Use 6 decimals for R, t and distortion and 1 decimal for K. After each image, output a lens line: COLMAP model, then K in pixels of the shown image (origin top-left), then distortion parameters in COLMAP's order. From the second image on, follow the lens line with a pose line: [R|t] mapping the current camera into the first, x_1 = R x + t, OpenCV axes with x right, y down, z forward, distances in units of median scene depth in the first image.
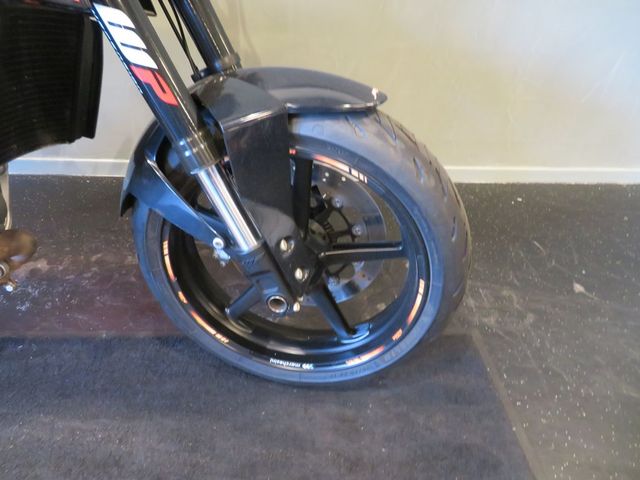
lens RADIAL K [[460.2, 0, 316.9], [0, 460.2, 241.4], [0, 0, 1]] dist [-0.008711, 0.005506]
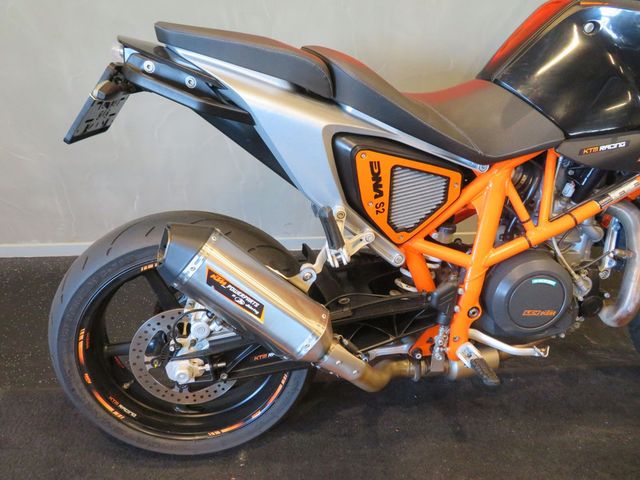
lens RADIAL K [[460.2, 0, 311.9], [0, 460.2, 237.5], [0, 0, 1]] dist [-0.008711, 0.005506]
pose [[0.998771, -0.048265, -0.011256, -1.322651], [0.046772, 0.993058, -0.107923, -0.080721], [0.016386, 0.107264, 0.994096, -0.468948]]
